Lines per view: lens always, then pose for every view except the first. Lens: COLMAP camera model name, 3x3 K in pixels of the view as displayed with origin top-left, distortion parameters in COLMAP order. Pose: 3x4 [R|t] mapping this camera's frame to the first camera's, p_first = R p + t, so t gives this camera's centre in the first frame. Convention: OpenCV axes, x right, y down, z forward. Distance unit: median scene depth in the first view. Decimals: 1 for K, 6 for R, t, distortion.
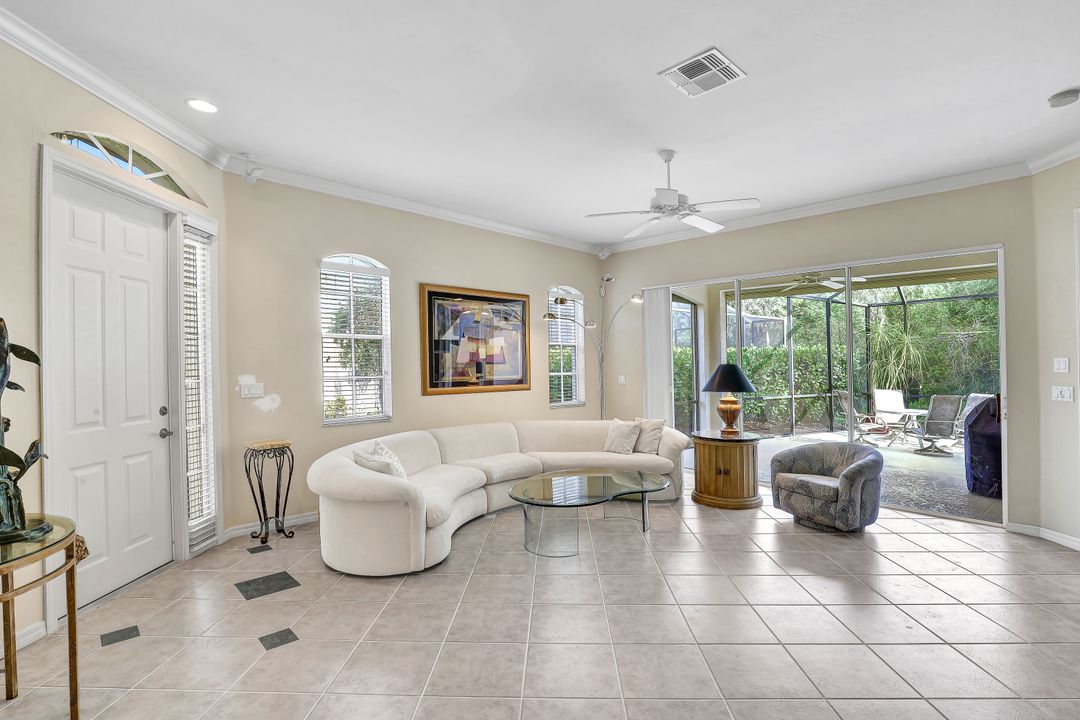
lens RADIAL K [[514.8, 0, 542.7], [0, 514.8, 356.6], [0, 0, 1]] dist [-0.033983, 0.007357]
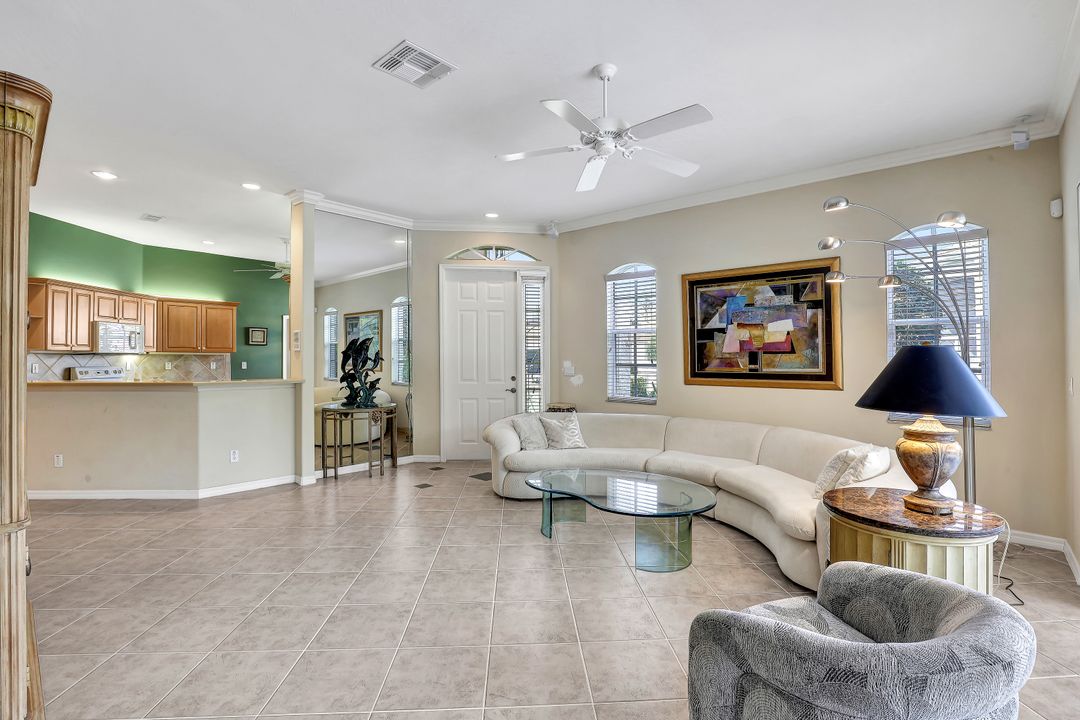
lens RADIAL K [[497.3, 0, 544.1], [0, 497.3, 354.7], [0, 0, 1]] dist [-0.038529, 0.008940]
pose [[0.088837, -0.005109, -0.996033, 0.706697], [0.006083, 0.999971, -0.004586, 0.019051], [0.996028, -0.005651, 0.088866, 0.617559]]
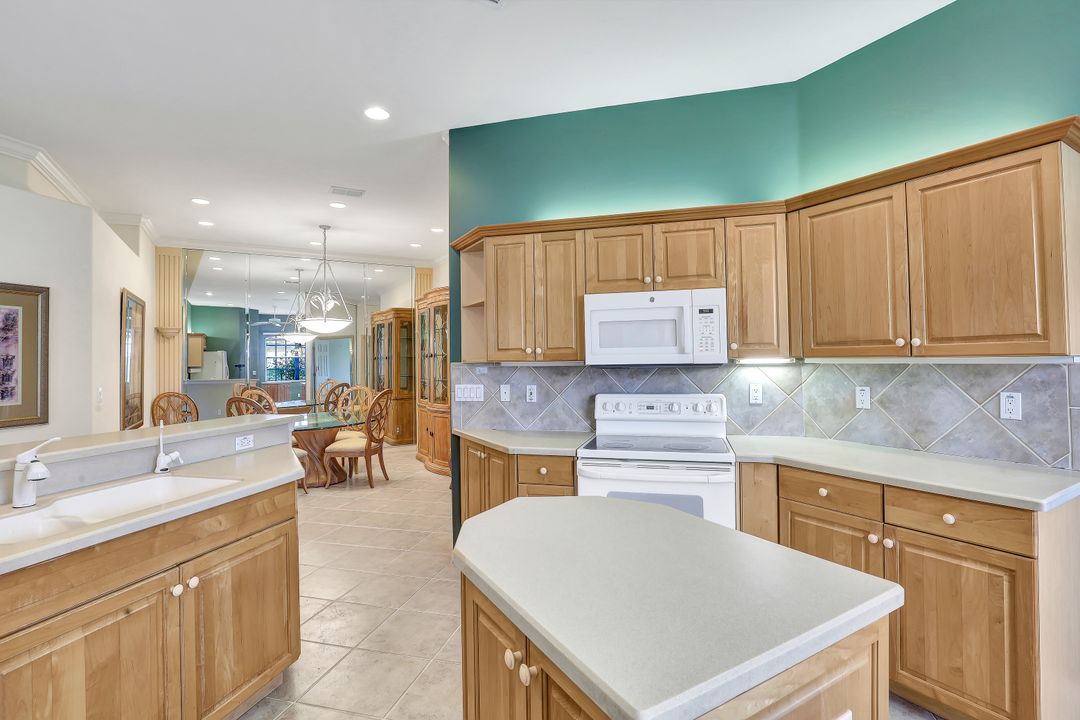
lens RADIAL K [[514.8, 0, 542.7], [0, 514.8, 356.6], [0, 0, 1]] dist [-0.033983, 0.007357]
pose [[-0.977284, 0.016103, 0.211323, -0.597876], [0.012956, 0.999784, -0.016269, 0.002140], [-0.211539, -0.013162, -0.977281, 0.206149]]
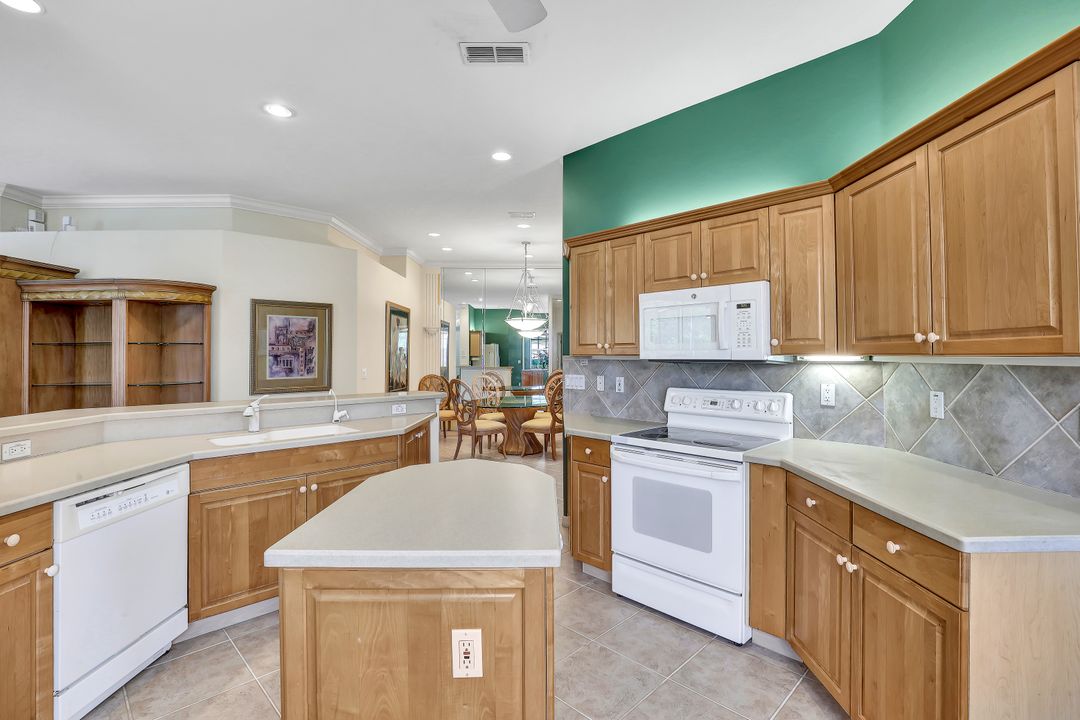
lens RADIAL K [[497.3, 0, 544.1], [0, 497.3, 354.7], [0, 0, 1]] dist [-0.038529, 0.008940]
pose [[-0.736417, 0.002198, 0.676524, -0.827988], [-0.004624, 0.999955, -0.008283, 0.002806], [-0.676512, -0.009228, -0.736374, 0.155671]]
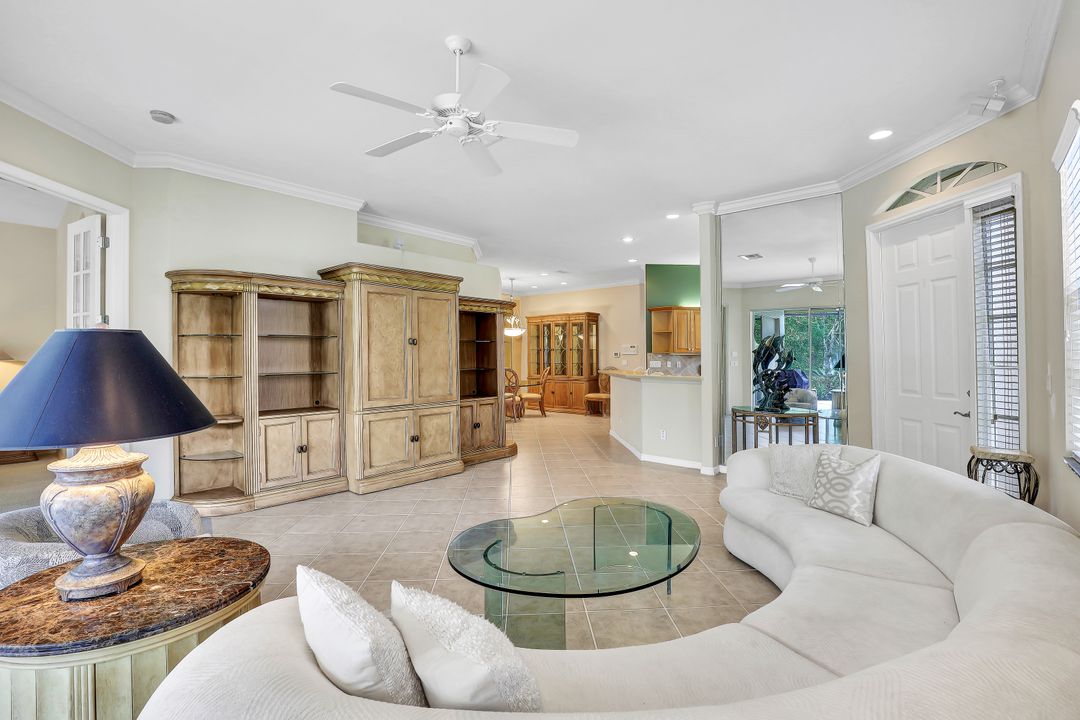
lens RADIAL K [[480.8, 0, 540.9], [0, 480.8, 352.2], [0, 0, 1]] dist [0.000611, 0.005430]
pose [[-0.996379, -0.002960, -0.084973, 0.159779], [-0.001233, 0.999792, -0.020377, 0.029051], [0.085015, -0.020198, -0.996175, 1.196587]]
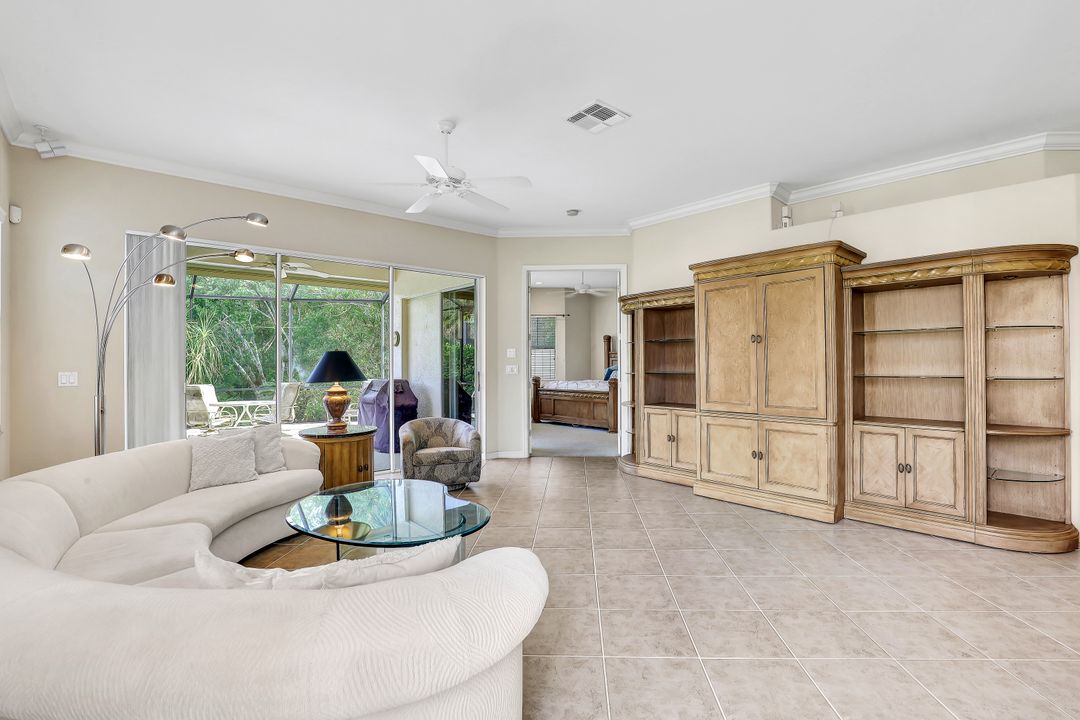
lens RADIAL K [[514.8, 0, 542.7], [0, 514.8, 356.6], [0, 0, 1]] dist [-0.033983, 0.007357]
pose [[0.026864, 0.006916, 0.999615, -0.499208], [-0.006736, 0.999955, -0.006737, 0.026597], [-0.999616, -0.006552, 0.026909, 0.581896]]
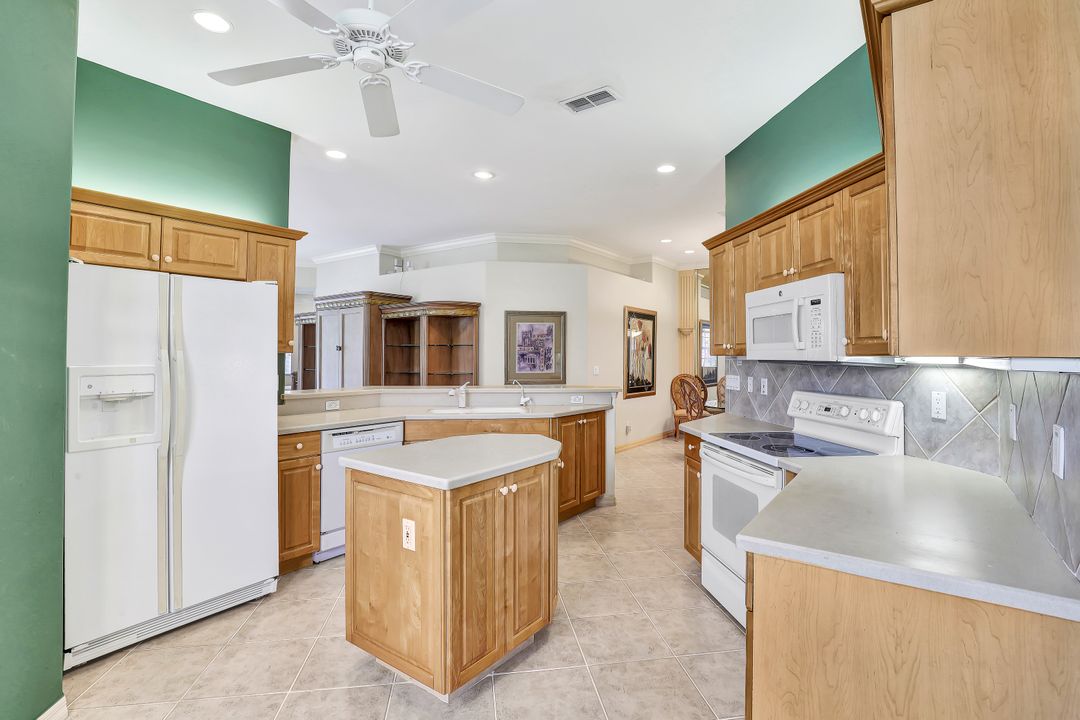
lens RADIAL K [[507.8, 0, 551.2], [0, 507.8, 352.9], [0, 0, 1]] dist [-0.033709, 0.000151]
pose [[-0.199196, 0.002916, 0.979955, -1.033517], [-0.015479, 0.999861, -0.006122, 0.002075], [-0.979837, -0.016388, -0.199123, -0.006974]]
